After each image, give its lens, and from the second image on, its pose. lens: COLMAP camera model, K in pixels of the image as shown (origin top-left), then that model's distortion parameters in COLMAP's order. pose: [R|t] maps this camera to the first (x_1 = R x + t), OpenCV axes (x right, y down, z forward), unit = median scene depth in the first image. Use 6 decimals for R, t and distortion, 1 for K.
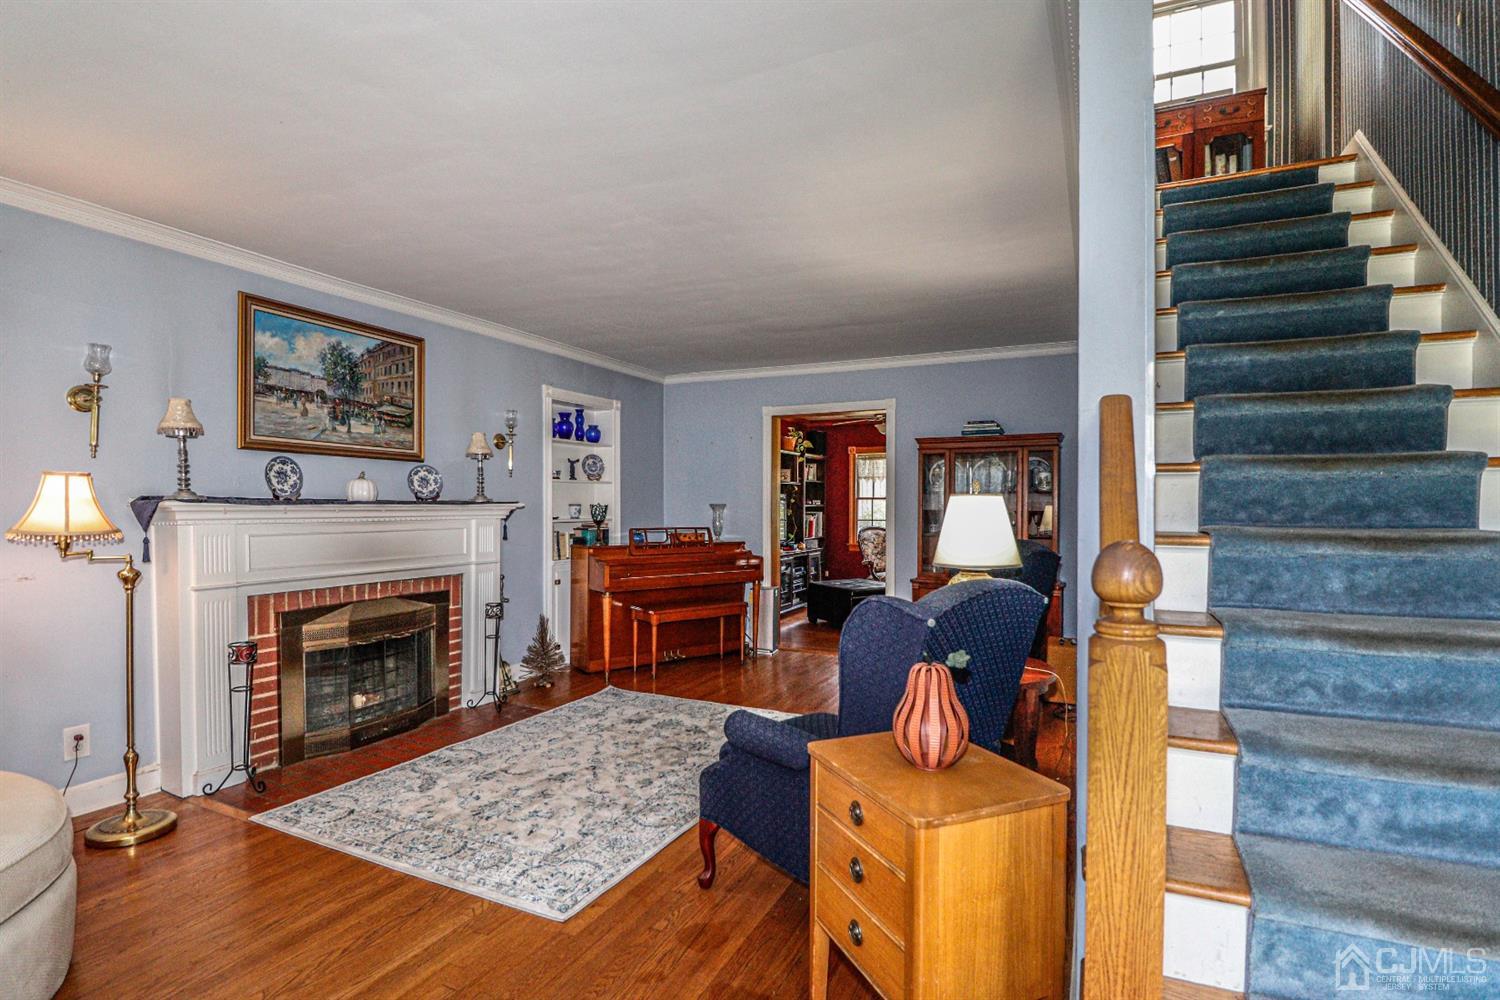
lens RADIAL K [[713.0, 0, 734.4], [0, 713.0, 509.6], [0, 0, 1]] dist [-0.005698, -0.010535]
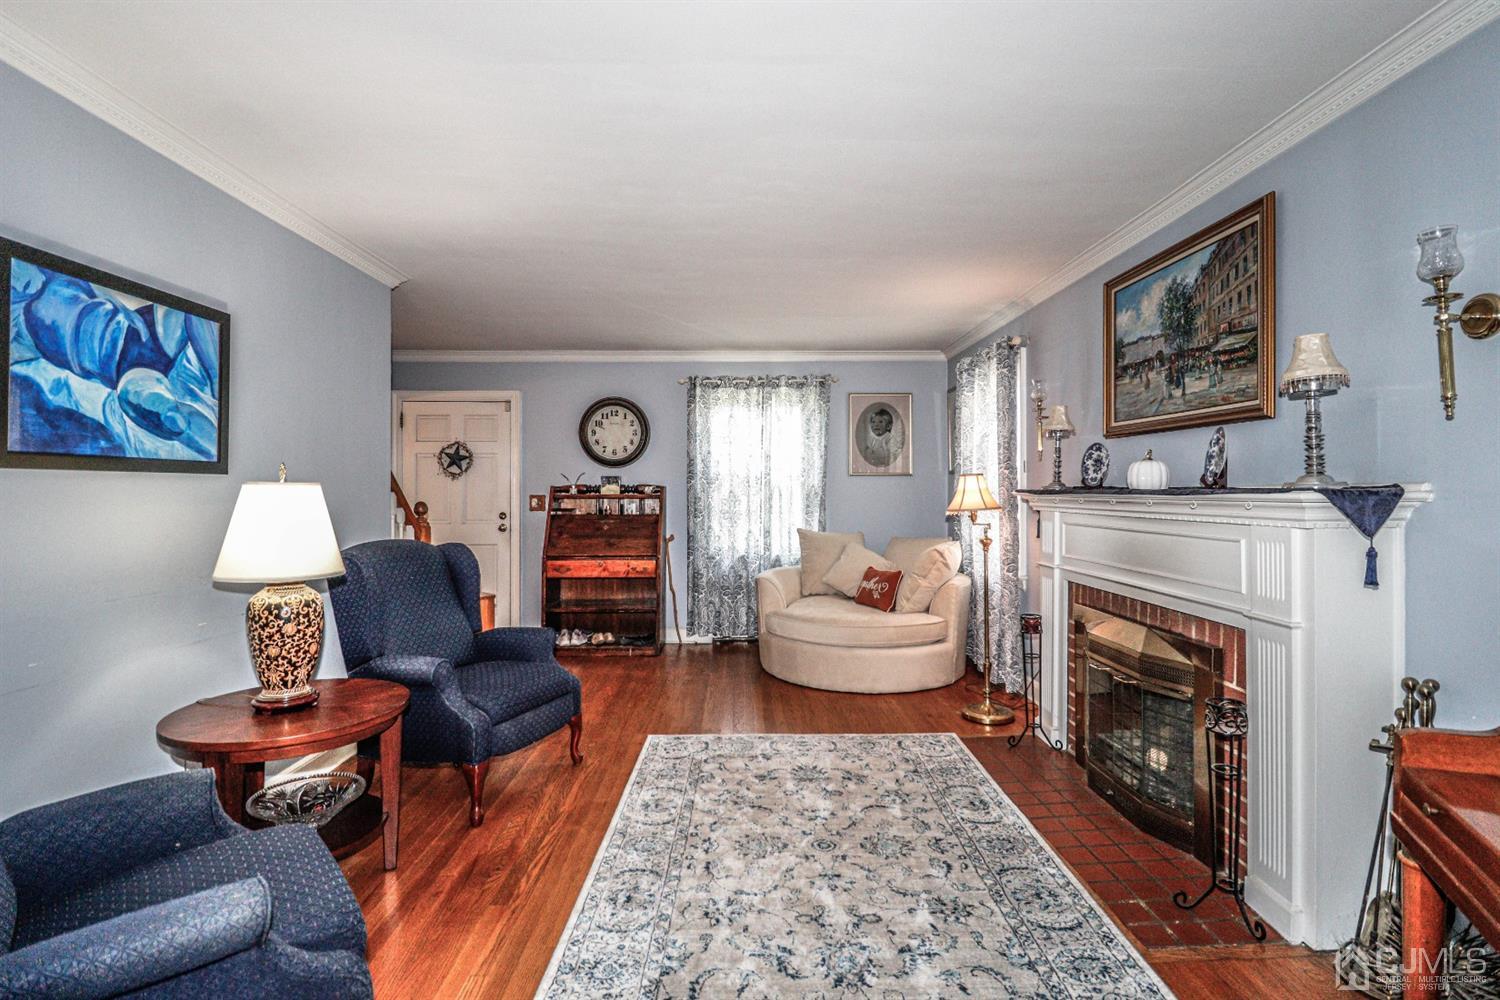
lens RADIAL K [[713.0, 0, 741.9], [0, 713.0, 489.1], [0, 0, 1]] dist [-0.005698, -0.010535]
pose [[-0.892127, -0.000573, -0.451784, 0.178431], [-0.001752, 0.999996, 0.002190, -0.012100], [0.451781, 0.002745, -0.892125, 1.342228]]
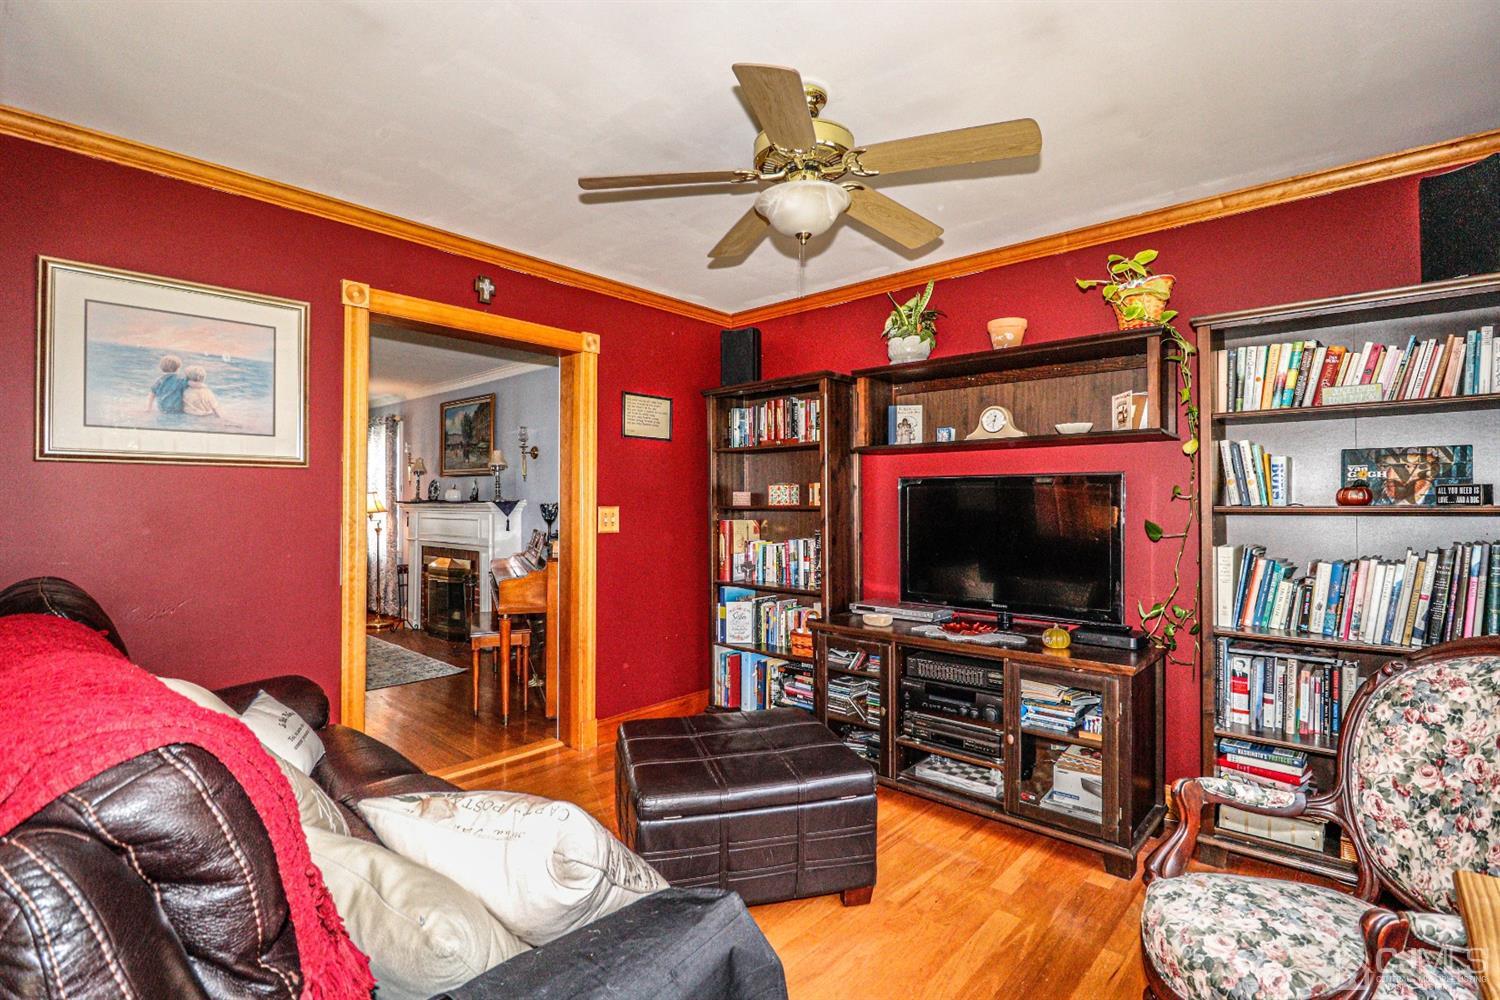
lens RADIAL K [[713.0, 0, 747.6], [0, 713.0, 498.0], [0, 0, 1]] dist [-0.005698, -0.010535]
pose [[-0.276576, -0.011638, -0.960922, 0.881397], [-0.009820, 0.999909, -0.009283, -0.010275], [0.960942, 0.006869, -0.276665, 1.989865]]
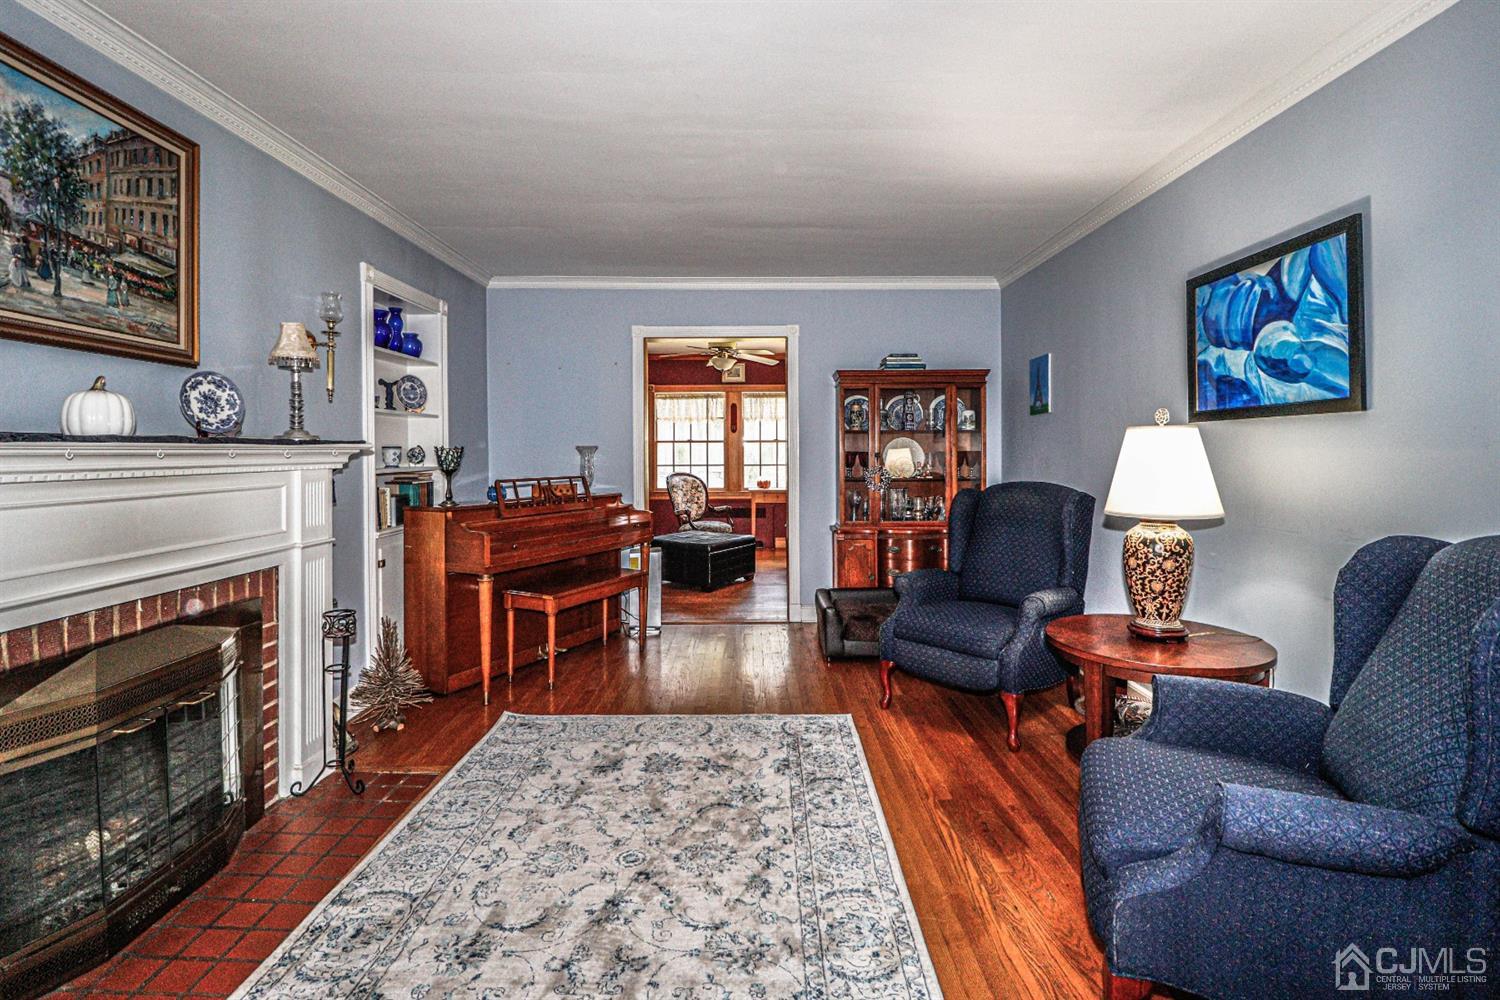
lens RADIAL K [[713.0, 0, 750.2], [0, 713.0, 455.0], [0, 0, 1]] dist [-0.005698, -0.010535]
pose [[0.896848, -0.008643, 0.442255, -0.305670], [0.008890, 0.999959, 0.001513, 0.003589], [-0.442250, 0.002574, 0.896888, 0.333877]]
